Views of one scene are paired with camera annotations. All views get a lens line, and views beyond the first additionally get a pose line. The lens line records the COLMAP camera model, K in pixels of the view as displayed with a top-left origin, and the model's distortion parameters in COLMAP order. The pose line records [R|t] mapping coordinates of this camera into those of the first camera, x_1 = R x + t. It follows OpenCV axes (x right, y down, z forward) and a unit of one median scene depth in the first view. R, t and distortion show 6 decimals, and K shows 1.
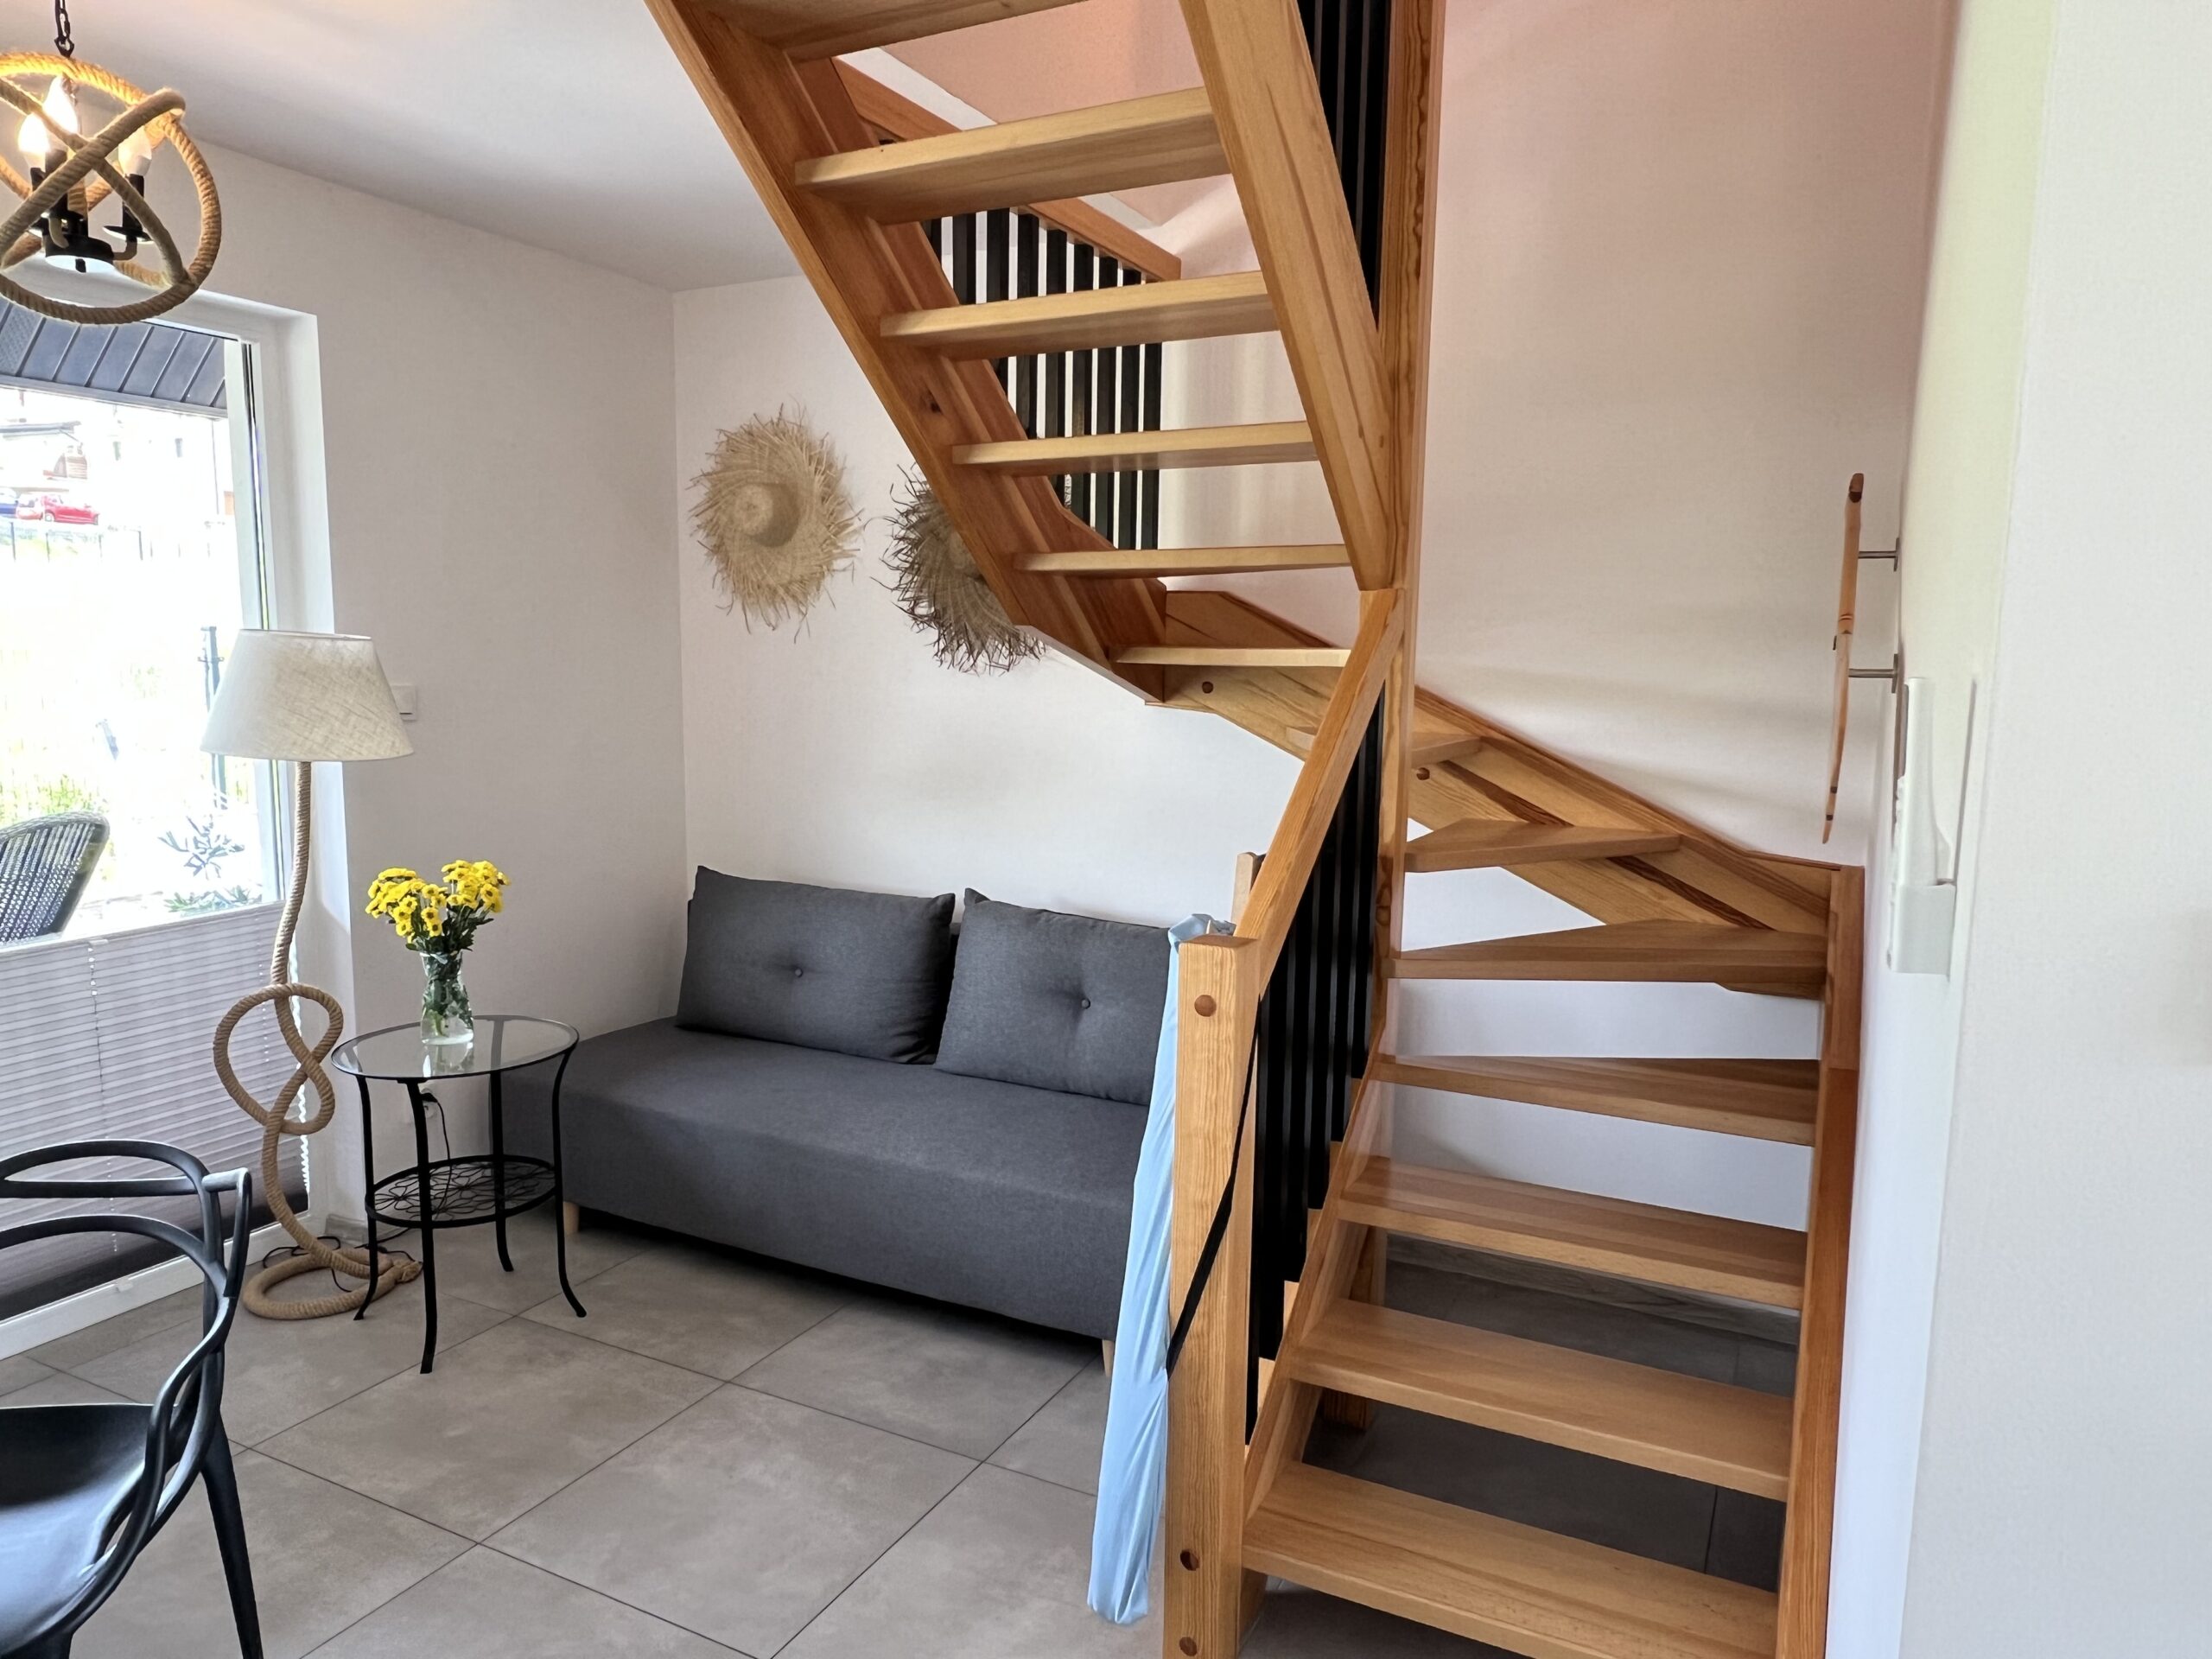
lens RADIAL K [[1463.5, 0, 1101.2], [0, 1463.5, 833.9], [0, 0, 1]] dist [-0.009983, 0.000300]
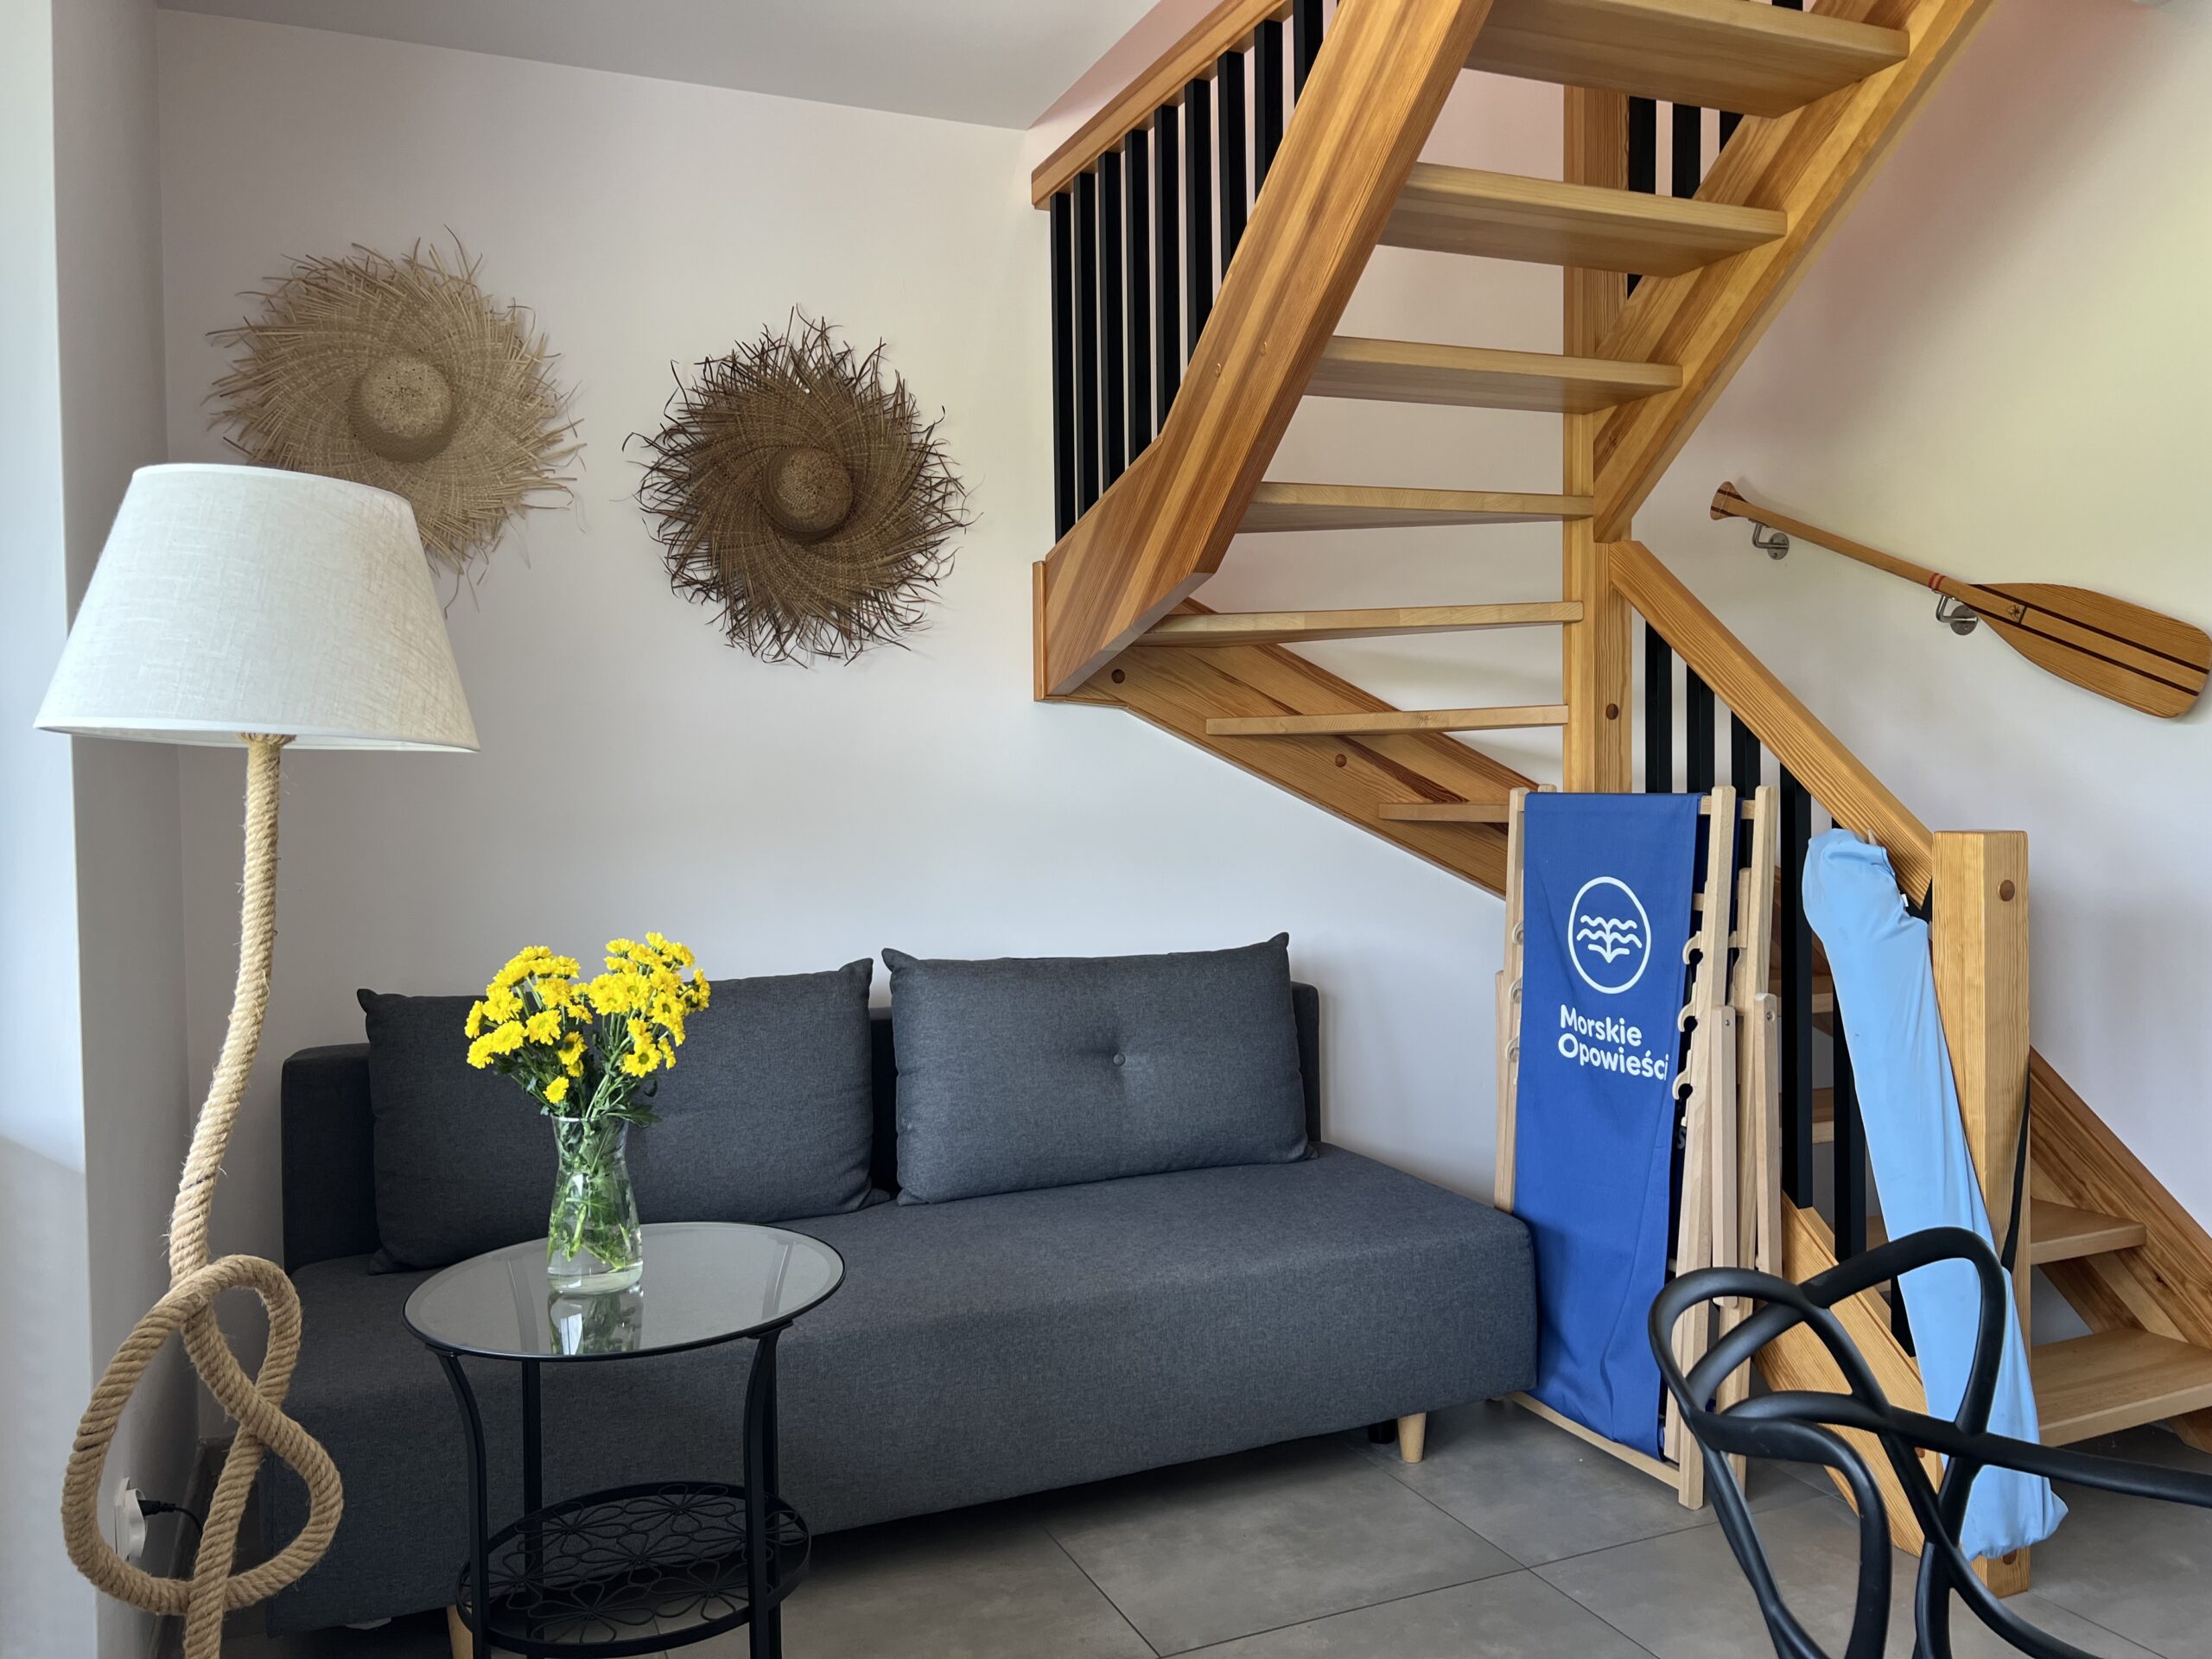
lens RADIAL K [[1662.8, 0, 1099.6], [0, 1662.8, 820.9], [0, 0, 1]] dist [0.010755, -0.003658]
pose [[0.635167, -0.050606, 0.770716, -0.623044], [0.121758, 0.991935, -0.035212, 0.015078], [-0.762718, 0.116207, 0.636206, 0.367633]]
